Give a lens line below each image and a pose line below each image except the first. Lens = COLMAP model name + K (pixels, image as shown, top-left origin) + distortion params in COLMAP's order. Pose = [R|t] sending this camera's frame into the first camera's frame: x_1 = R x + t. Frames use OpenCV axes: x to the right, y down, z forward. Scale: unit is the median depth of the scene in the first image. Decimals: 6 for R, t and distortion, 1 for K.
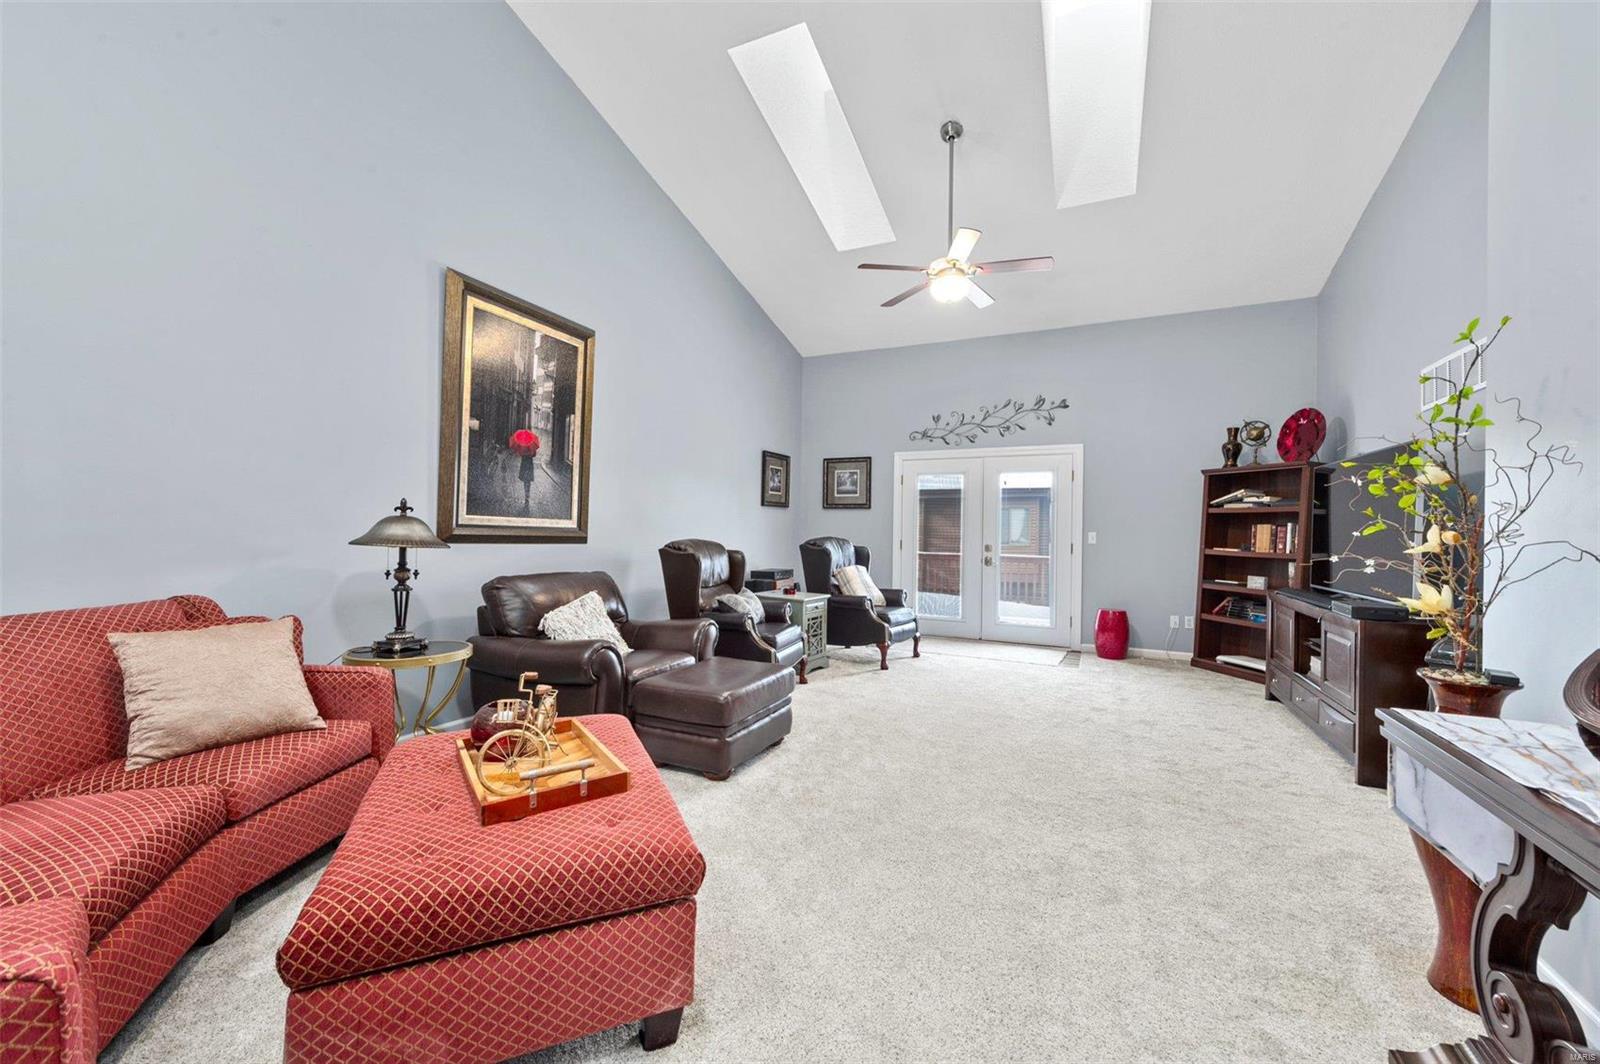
lens RADIAL K [[618.3, 0, 800.0], [0, 618.3, 532.0], [0, 0, 1]] dist [0.006289, -0.000105]
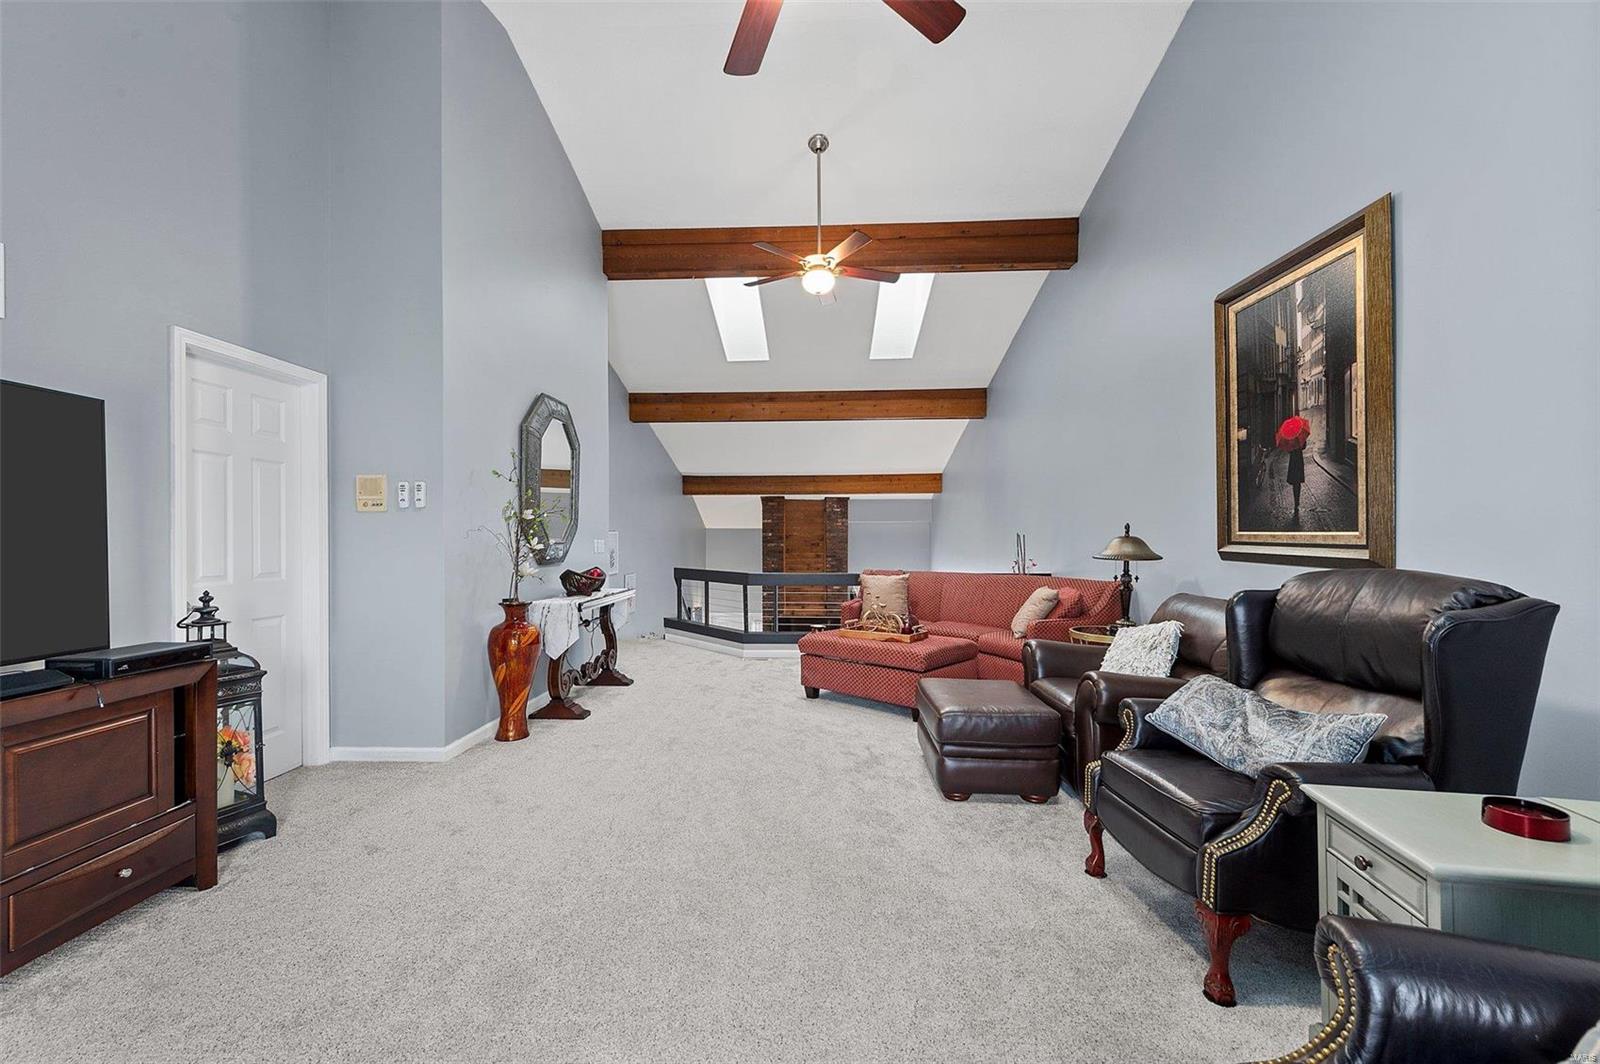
lens RADIAL K [[618.3, 0, 800.0], [0, 618.3, 532.0], [0, 0, 1]] dist [0.006289, -0.000105]
pose [[-0.913828, -0.014587, -0.405839, 0.423012], [-0.008307, 0.999817, -0.017231, -0.004924], [0.406016, -0.012375, -0.913782, 1.445777]]
